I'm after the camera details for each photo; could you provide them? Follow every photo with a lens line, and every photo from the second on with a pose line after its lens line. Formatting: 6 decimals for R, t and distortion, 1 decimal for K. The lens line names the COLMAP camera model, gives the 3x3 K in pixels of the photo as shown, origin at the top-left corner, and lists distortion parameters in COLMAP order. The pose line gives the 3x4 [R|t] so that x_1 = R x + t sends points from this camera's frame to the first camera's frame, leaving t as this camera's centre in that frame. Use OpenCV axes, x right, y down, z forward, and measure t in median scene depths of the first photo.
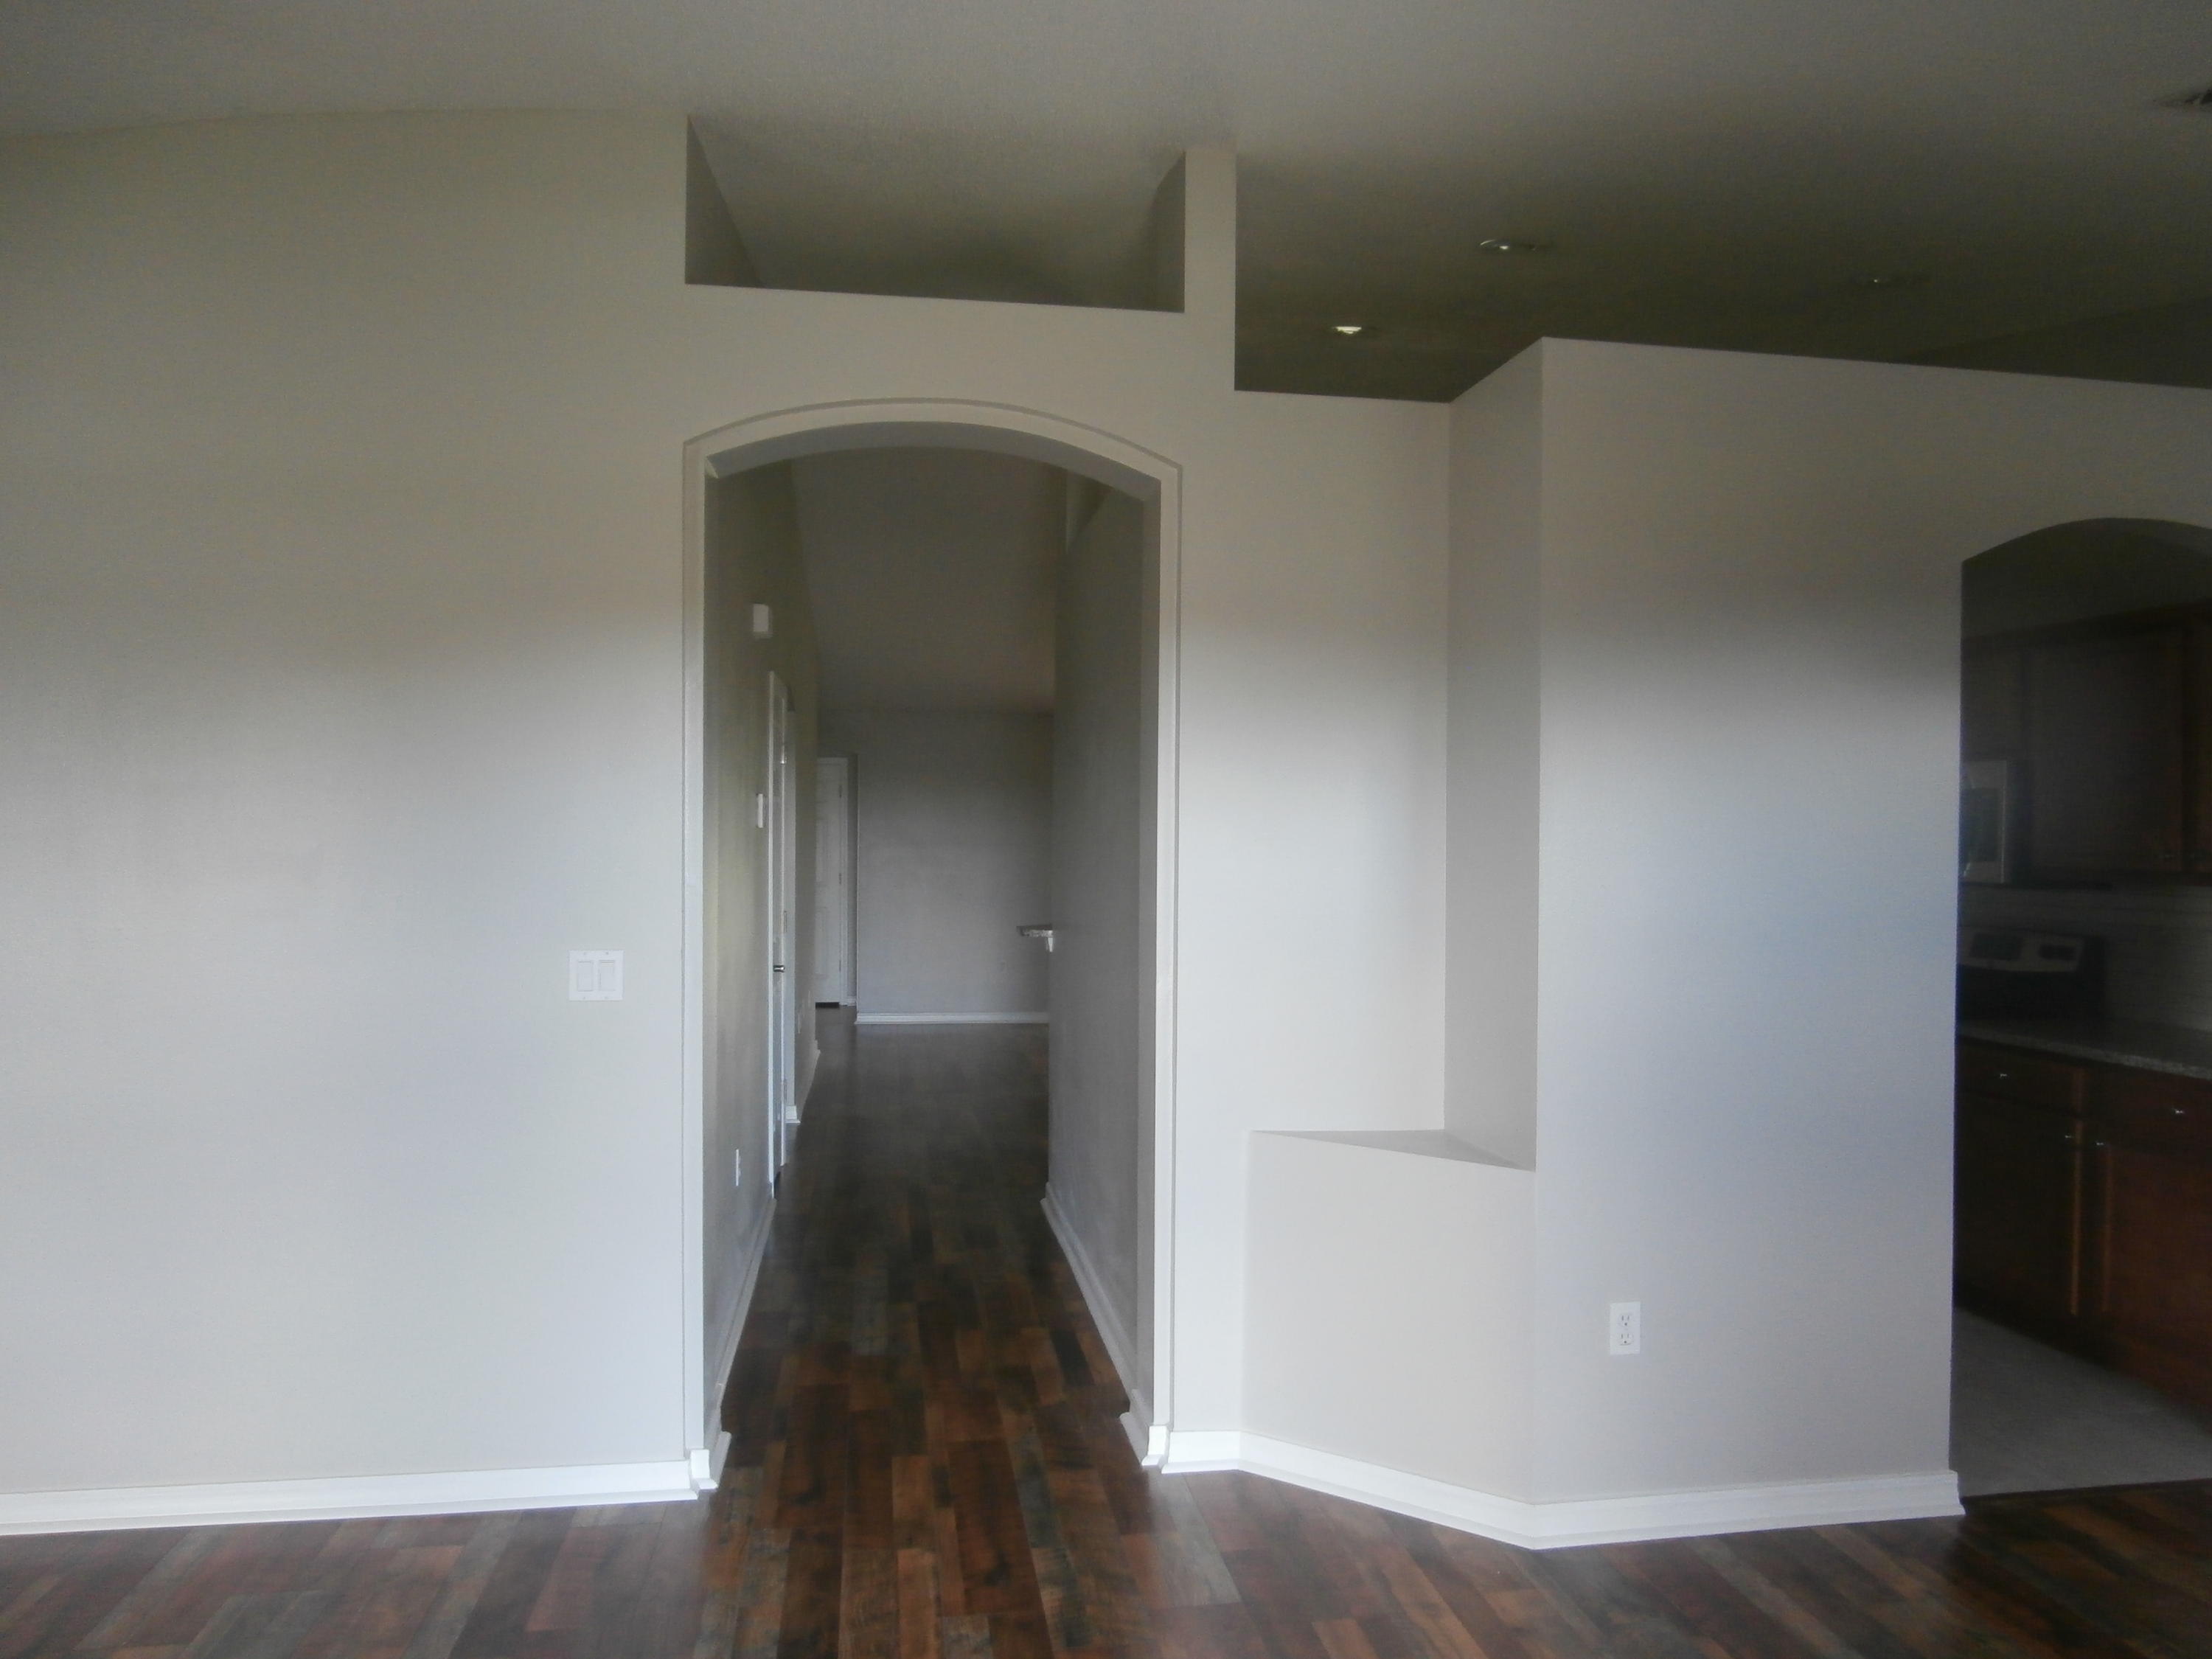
lens RADIAL K [[1583.8, 0, 1106.0], [0, 1583.8, 829.5], [0, 0, 1]] dist [-0.031764, -0.001913]
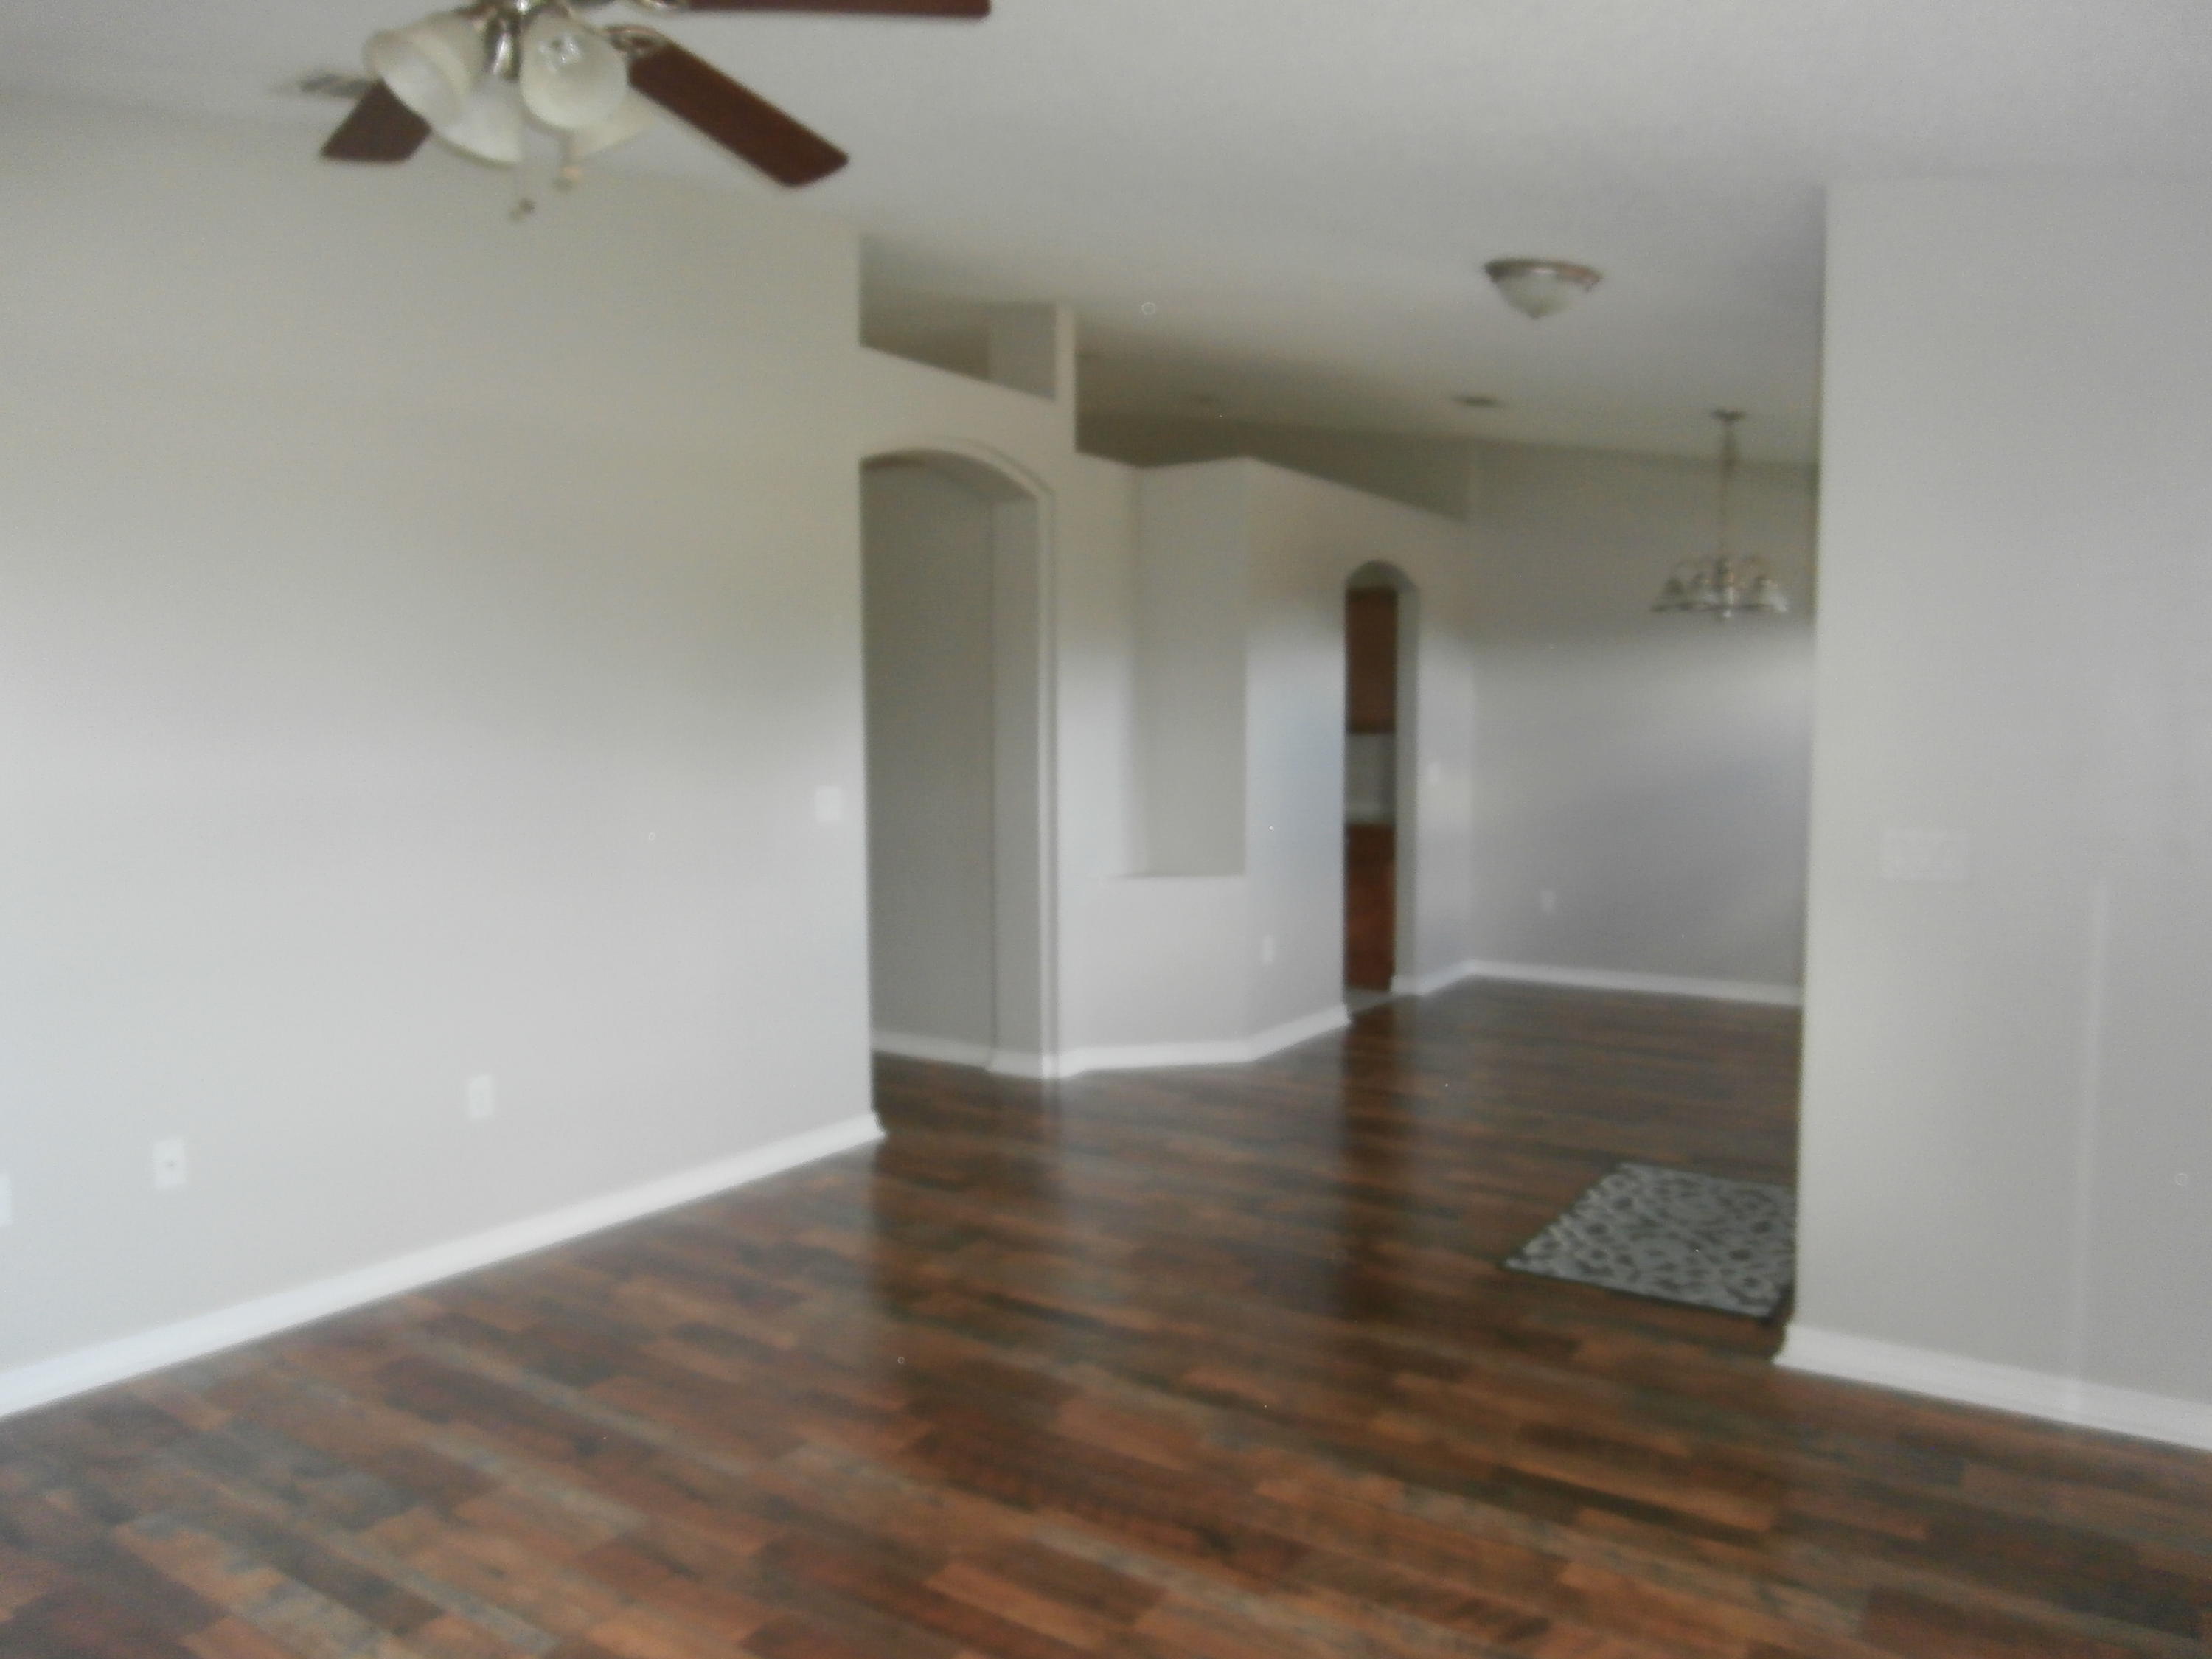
lens RADIAL K [[1564.9, 0, 1106.0], [0, 1564.9, 829.5], [0, 0, 1]] dist [0.007300, -0.049462]
pose [[0.680515, -0.061476, 0.730150, -1.282046], [0.011763, 0.997262, 0.073002, 0.009699], [-0.732639, -0.041090, 0.679376, -0.221916]]
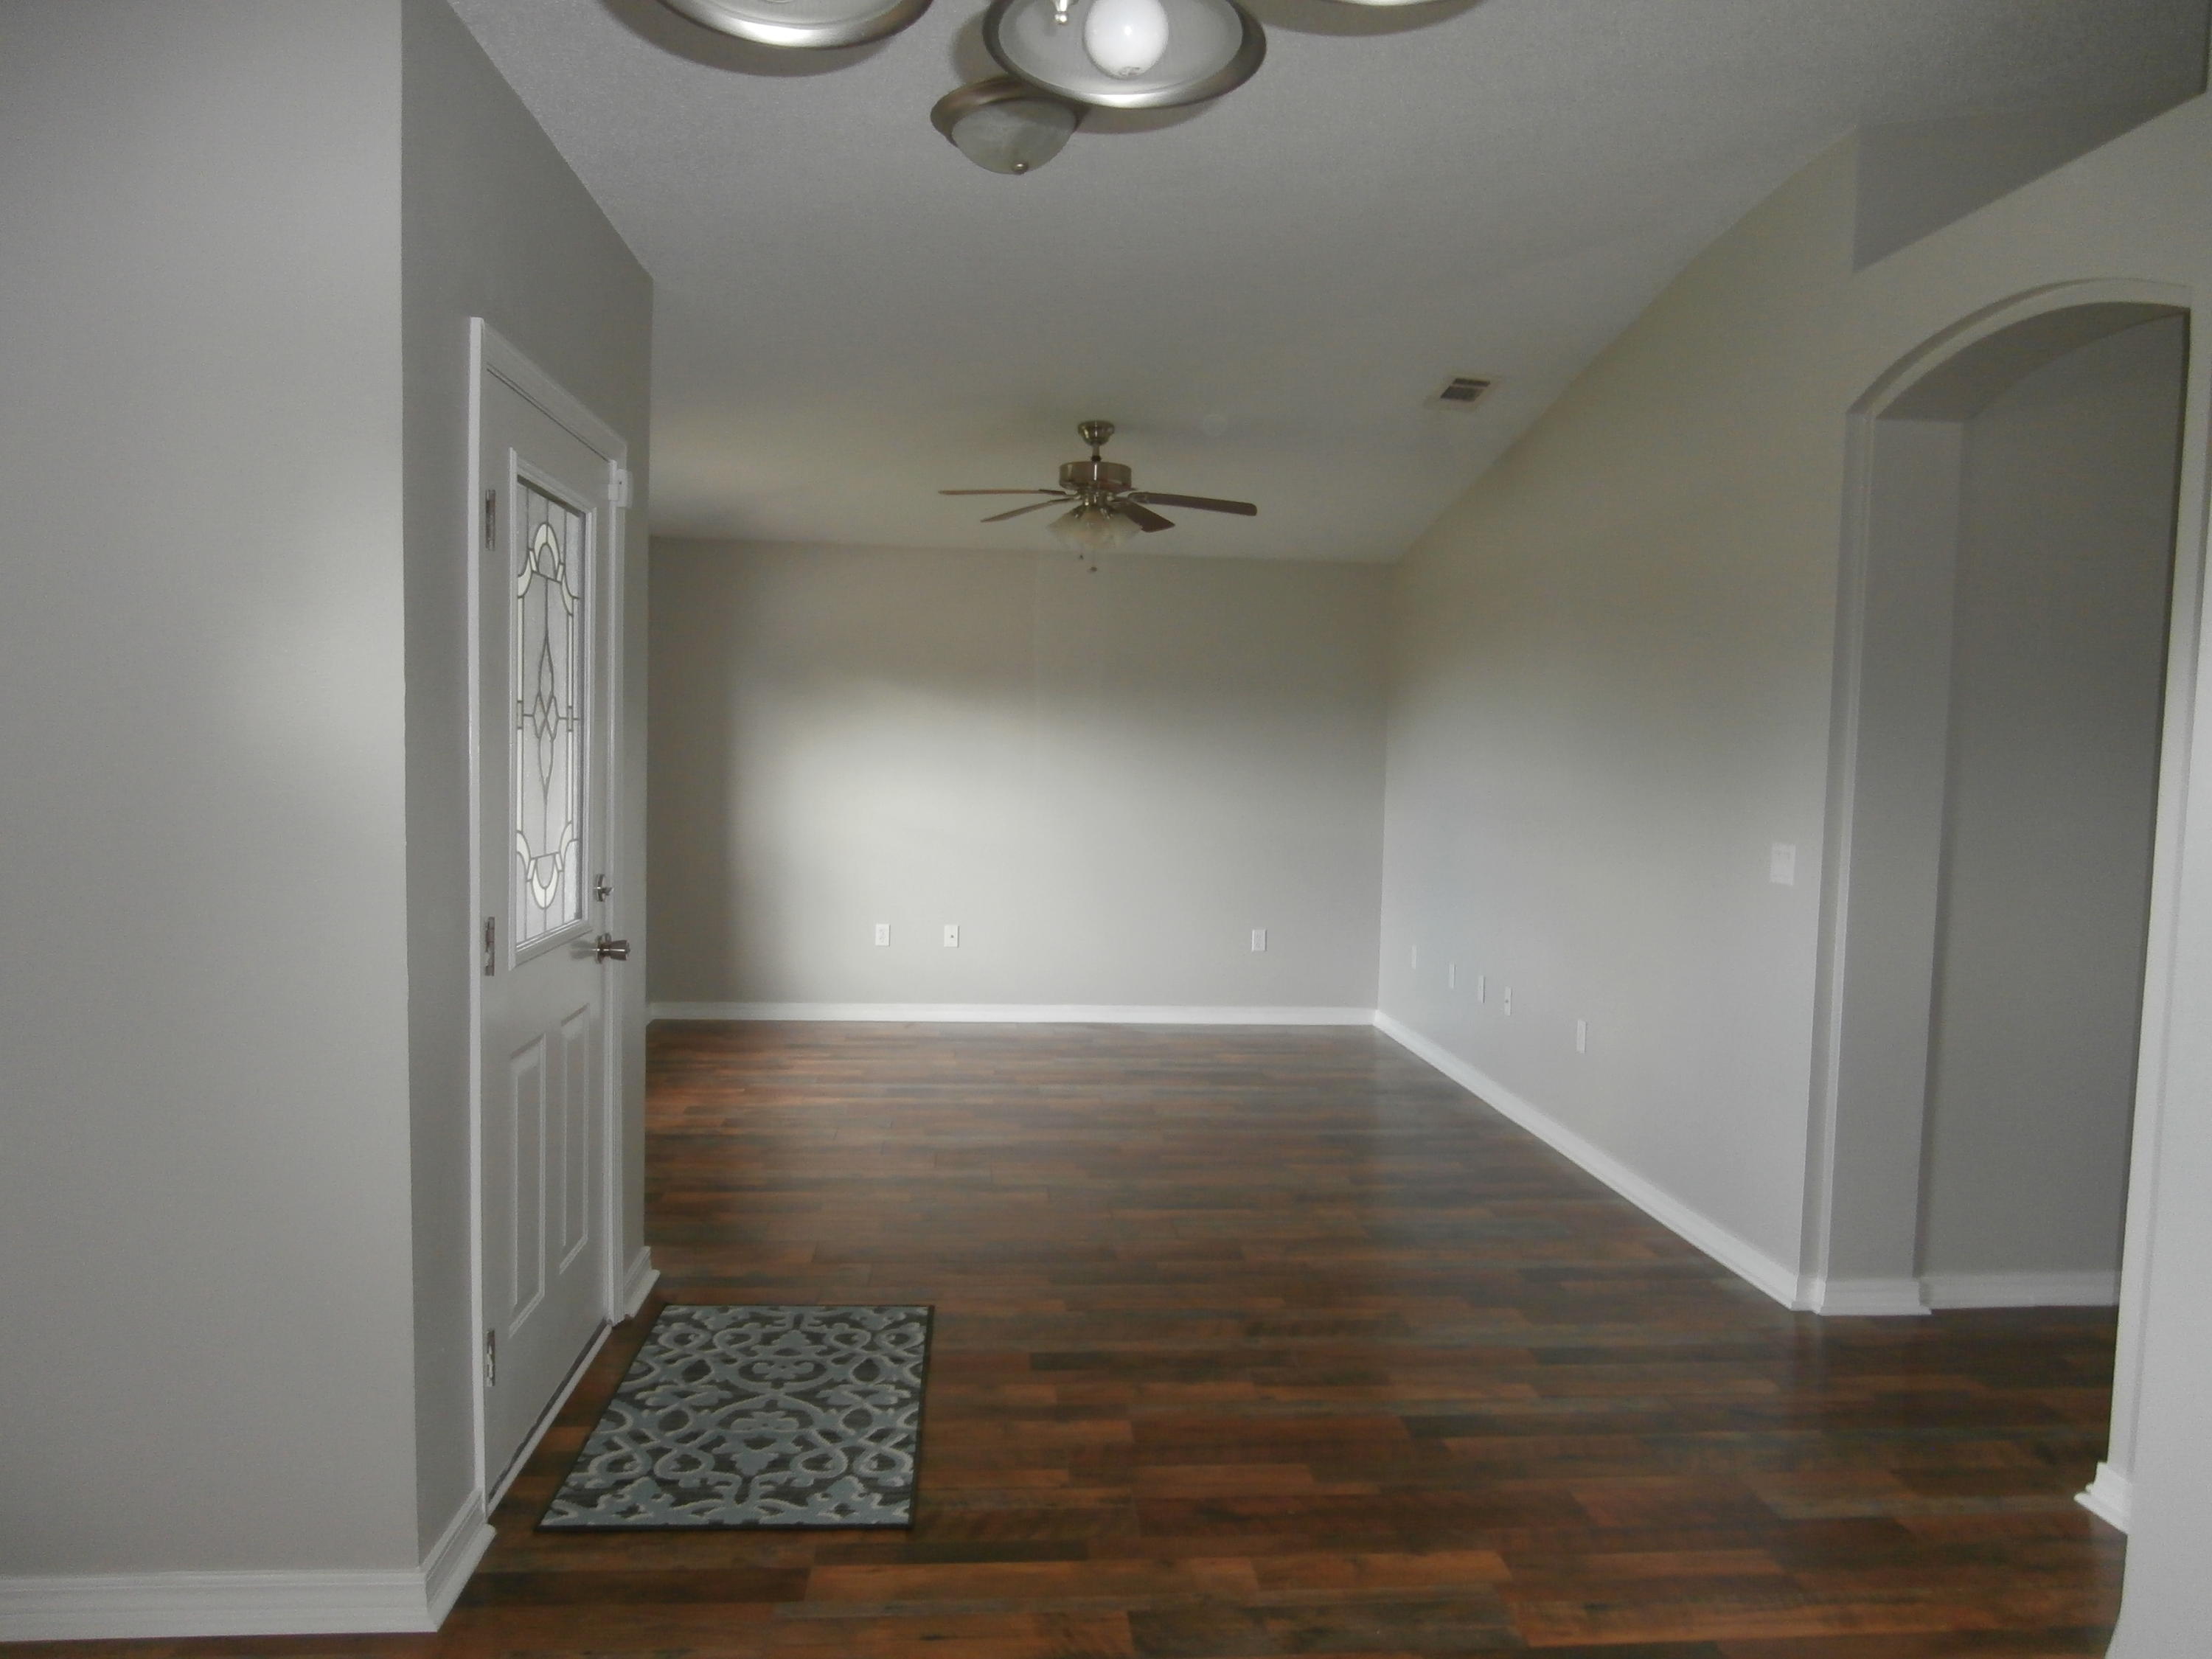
lens RADIAL K [[1570.4, 0, 1138.5], [0, 1570.4, 845.7], [0, 0, 1]] dist [-0.025776, 0.001276]
pose [[-0.057329, 0.057525, -0.996697, 0.974227], [-0.026563, 0.997897, 0.059123, 0.019584], [0.998002, 0.029865, -0.055681, 0.590140]]
